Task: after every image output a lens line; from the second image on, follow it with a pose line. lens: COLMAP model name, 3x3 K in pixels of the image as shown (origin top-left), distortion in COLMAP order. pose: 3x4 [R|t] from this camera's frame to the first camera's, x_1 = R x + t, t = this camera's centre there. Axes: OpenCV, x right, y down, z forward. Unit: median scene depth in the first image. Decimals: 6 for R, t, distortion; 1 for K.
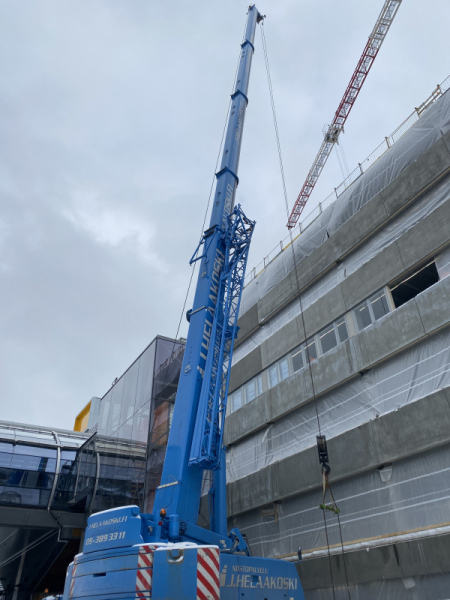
lens RADIAL K [[453.9, 0, 223.2], [0, 453.9, 295.7], [0, 0, 1]] dist [0.049925, -0.058440]
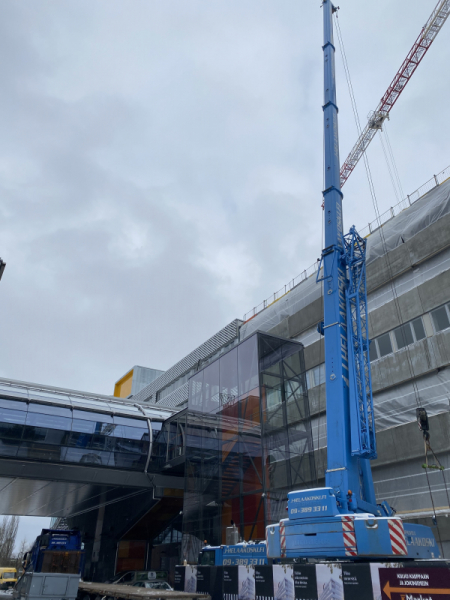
lens RADIAL K [[453.9, 0, 226.4], [0, 453.9, 298.1], [0, 0, 1]] dist [0.049925, -0.058440]
pose [[0.999700, 0.023904, 0.005409, -0.238578], [-0.024280, 0.996015, 0.085820, -0.093495], [-0.003336, -0.085926, 0.996296, -0.136180]]
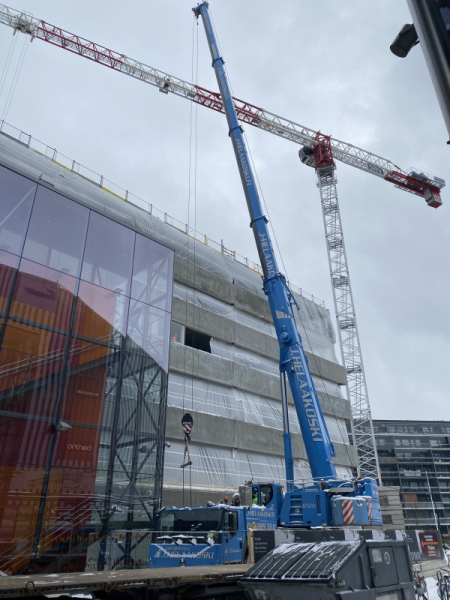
lens RADIAL K [[453.9, 0, 221.6], [0, 453.9, 298.3], [0, 0, 1]] dist [0.049925, -0.058440]
pose [[-0.258996, 0.457830, 0.850478, -0.925786], [-0.553326, 0.651386, -0.519159, 0.591954], [-0.791676, -0.605052, 0.084622, 0.806807]]
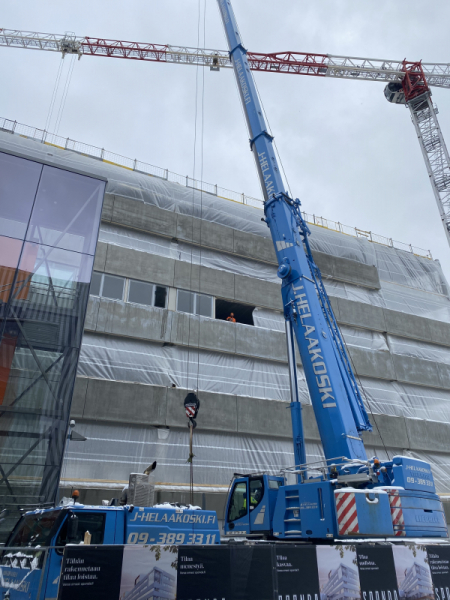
lens RADIAL K [[453.9, 0, 226.1], [0, 453.9, 299.2], [0, 0, 1]] dist [0.049925, -0.058440]
pose [[0.096061, 0.490064, 0.866377, -0.670868], [-0.575096, 0.737749, -0.353541, 0.382997], [-0.812427, -0.464288, 0.352702, 0.524147]]
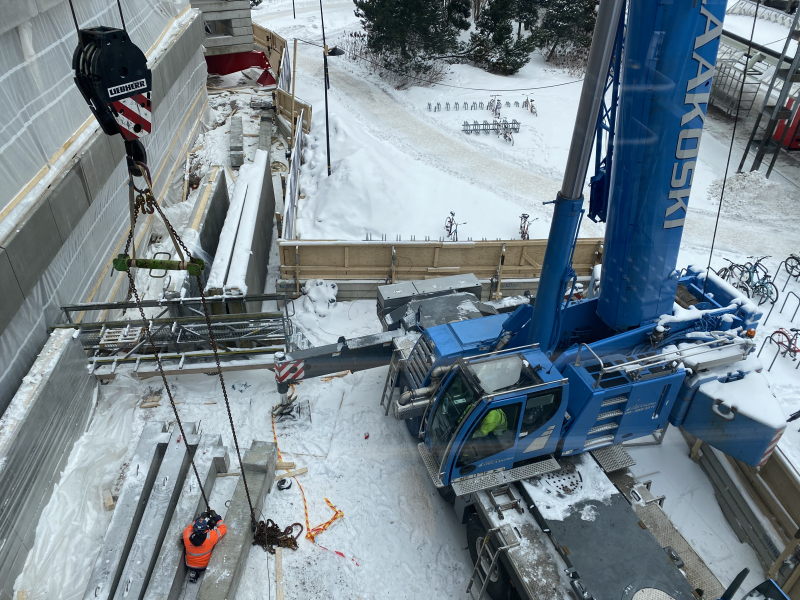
lens RADIAL K [[605.2, 0, 397.9], [0, 605.2, 300.1], [0, 0, 1]] dist [0.049925, -0.058440]
pose [[-0.910645, -0.249687, 0.329216, -0.050016], [-0.253230, 0.966849, 0.032828, 0.275743], [-0.326498, -0.053473, -0.943684, 0.985244]]
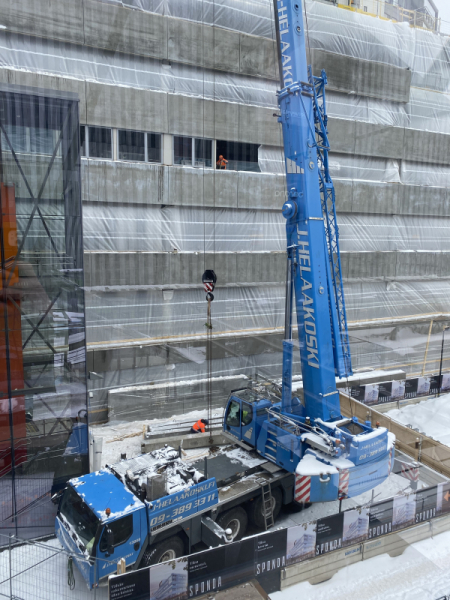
lens RADIAL K [[453.9, 0, 230.5], [0, 453.9, 301.7], [0, 0, 1]] dist [0.049925, -0.058440]
pose [[0.091654, -0.120202, 0.988510, -0.734369], [-0.593560, 0.790468, 0.151155, 0.093681], [-0.799554, -0.600593, 0.001102, 0.714718]]
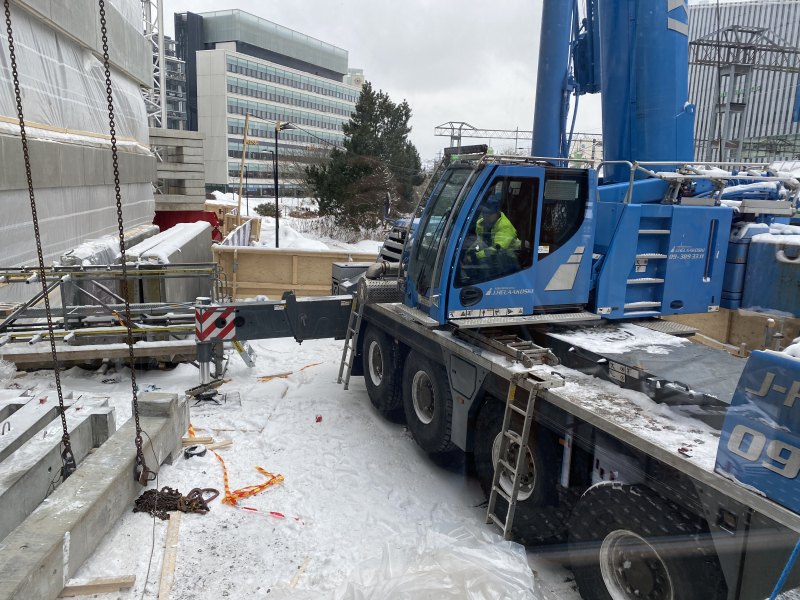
lens RADIAL K [[605.2, 0, 398.2], [0, 605.2, 306.0], [0, 0, 1]] dist [0.049925, -0.058440]
pose [[-0.944099, -0.080427, 0.319702, -0.044201], [-0.205667, 0.901608, -0.380530, 0.496682], [-0.257641, -0.425010, -0.867748, 0.830157]]
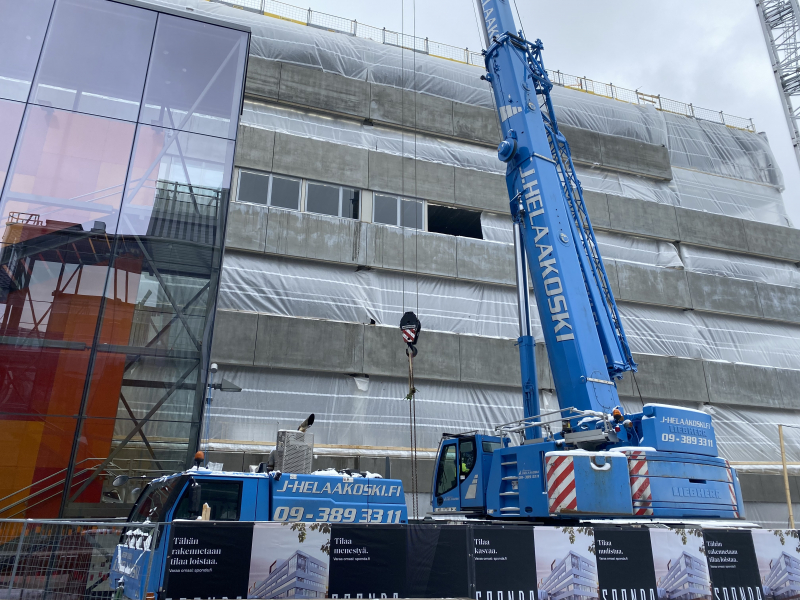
lens RADIAL K [[605.2, 0, 404.8], [0, 605.2, 292.7], [0, 0, 1]] dist [0.049925, -0.058440]
pose [[0.210340, 0.372027, 0.904076, -0.619488], [-0.577648, 0.793366, -0.192076, 0.355128], [-0.788720, -0.481837, 0.381777, 0.485061]]
